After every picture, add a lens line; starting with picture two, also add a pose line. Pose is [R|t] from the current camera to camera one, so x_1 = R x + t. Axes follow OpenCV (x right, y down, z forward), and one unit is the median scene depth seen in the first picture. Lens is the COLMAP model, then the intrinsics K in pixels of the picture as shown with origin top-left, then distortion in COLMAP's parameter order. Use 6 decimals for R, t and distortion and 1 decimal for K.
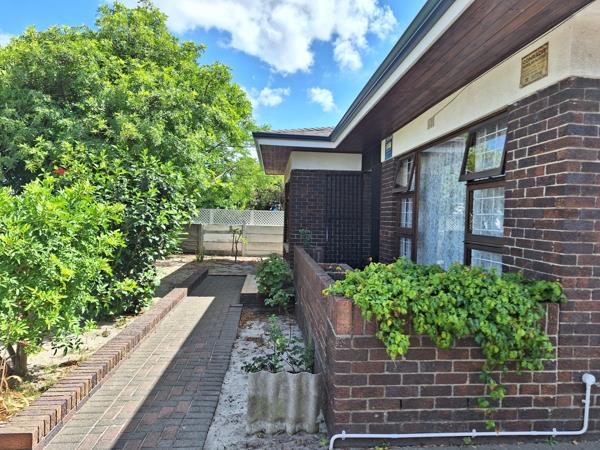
lens RADIAL K [[414.6, 0, 300.8], [0, 414.6, 222.3], [0, 0, 1]] dist [0.052682, -0.059951]
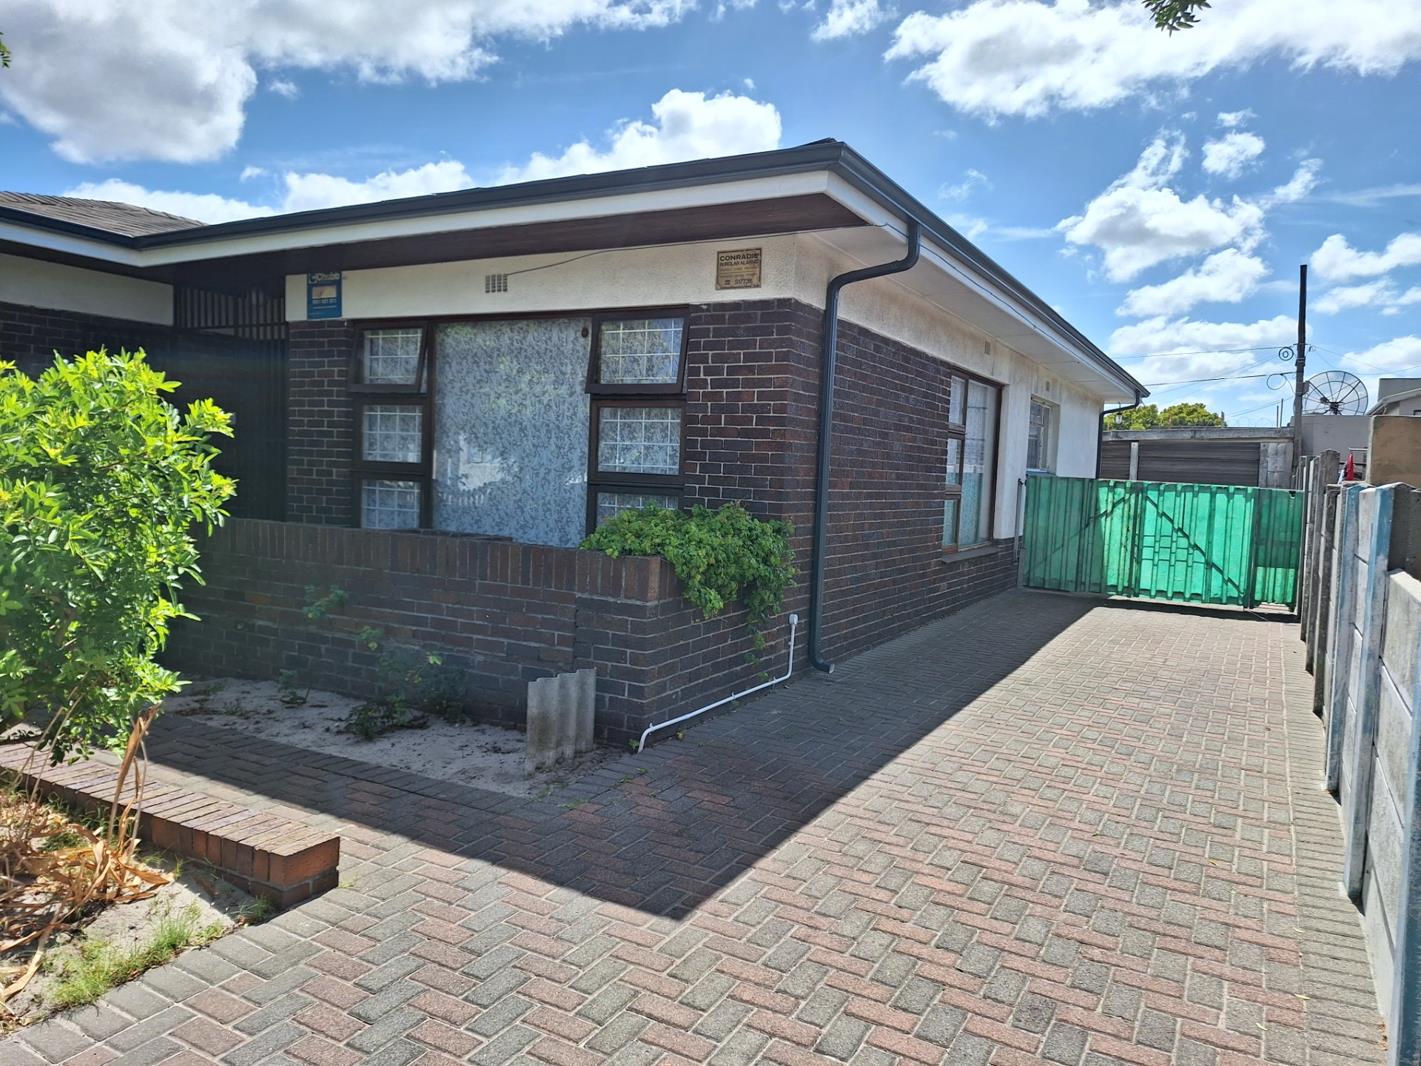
lens RADIAL K [[982.0, 0, 710.5], [0, 982.0, 534.2], [0, 0, 1]] dist [0.052682, -0.059951]
pose [[0.550925, -0.058255, 0.832519, -1.148039], [-0.013723, 0.996794, 0.078831, 0.002355], [-0.834442, -0.054855, 0.548359, -0.063218]]
